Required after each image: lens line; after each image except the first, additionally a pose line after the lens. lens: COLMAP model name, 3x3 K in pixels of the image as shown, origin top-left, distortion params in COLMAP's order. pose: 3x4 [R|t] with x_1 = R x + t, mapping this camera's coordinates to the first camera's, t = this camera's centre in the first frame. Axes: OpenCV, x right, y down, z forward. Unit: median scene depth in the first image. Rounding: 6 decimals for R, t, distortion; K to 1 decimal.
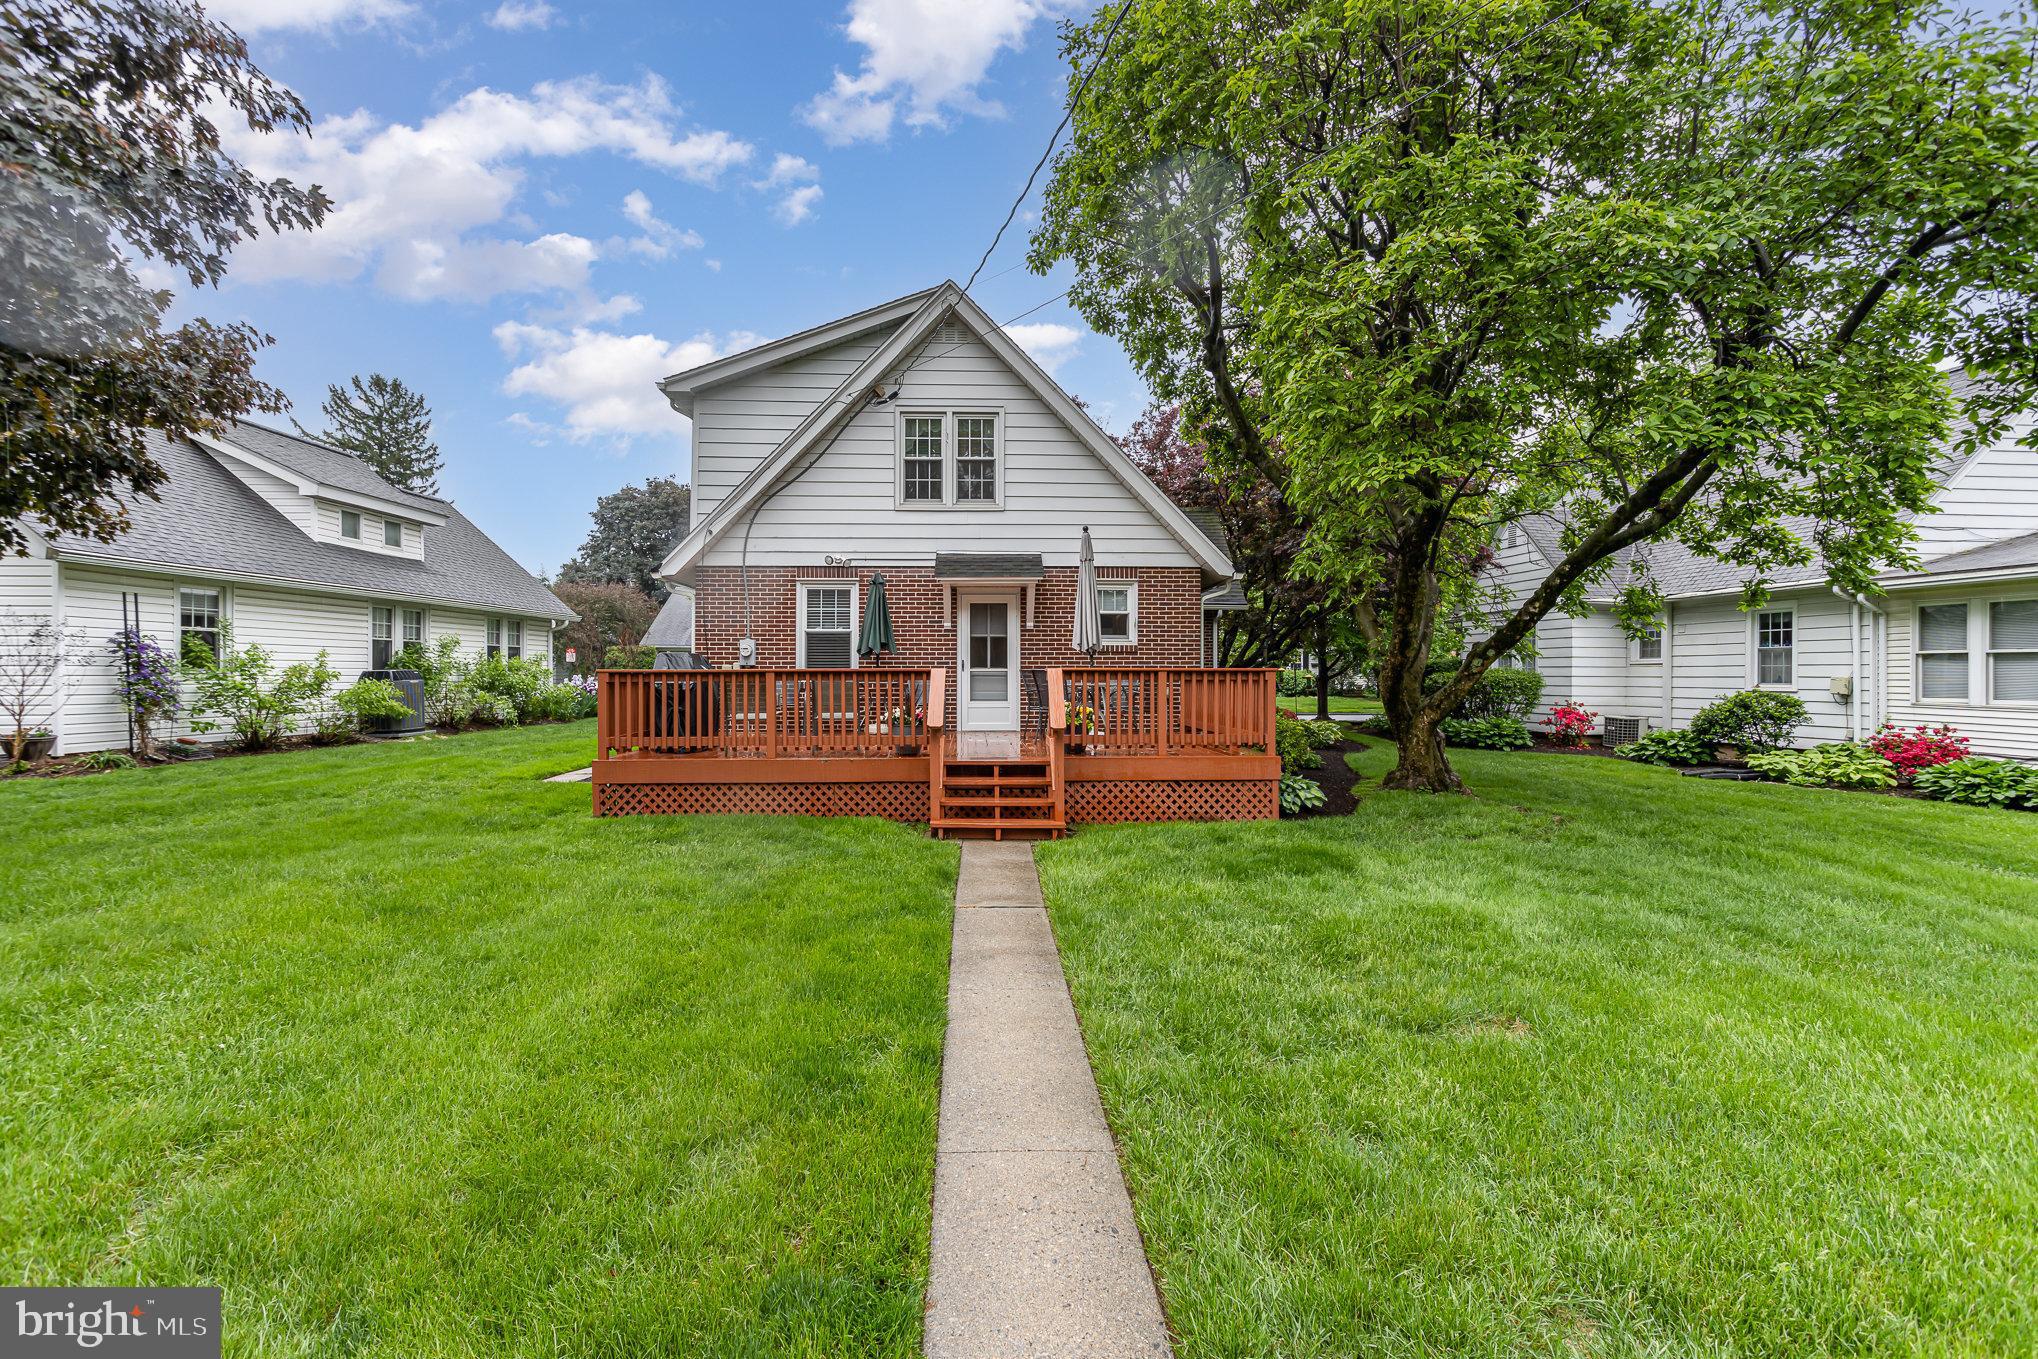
lens RADIAL K [[976.1, 0, 1013.2], [0, 976.1, 671.0], [0, 0, 1]] dist [-0.008835, 0.004438]
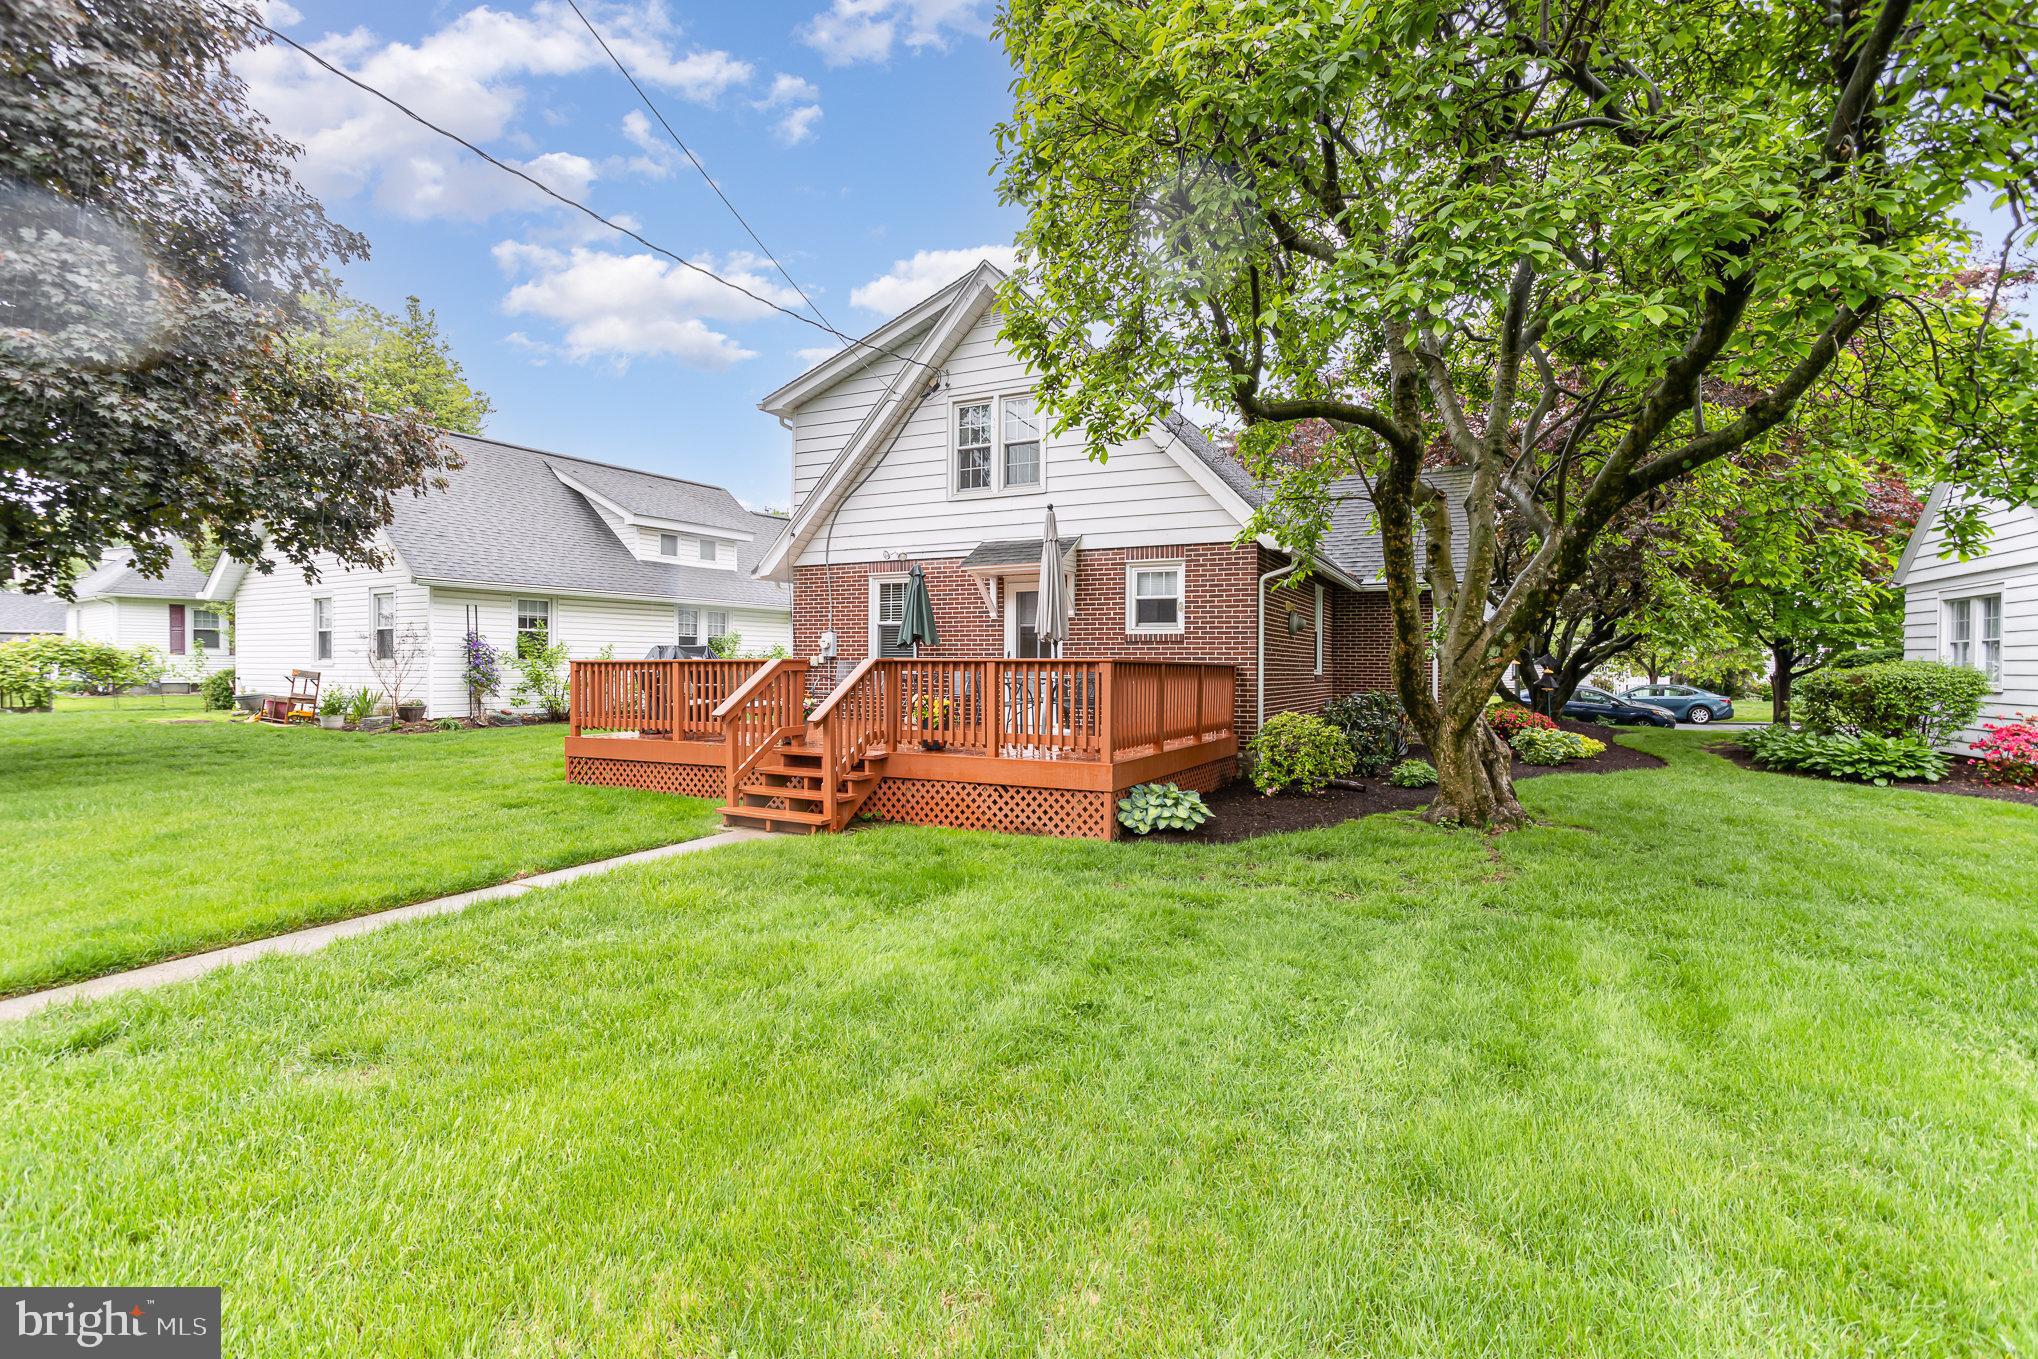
lens RADIAL K [[976.1, 0, 1020.3], [0, 976.1, 666.3], [0, 0, 1]] dist [-0.008835, 0.004438]
pose [[0.870158, 0.004973, -0.492748, 0.437677], [-0.004285, 0.999988, 0.002525, 0.001398], [0.492755, -0.000085, 0.870168, 0.167375]]
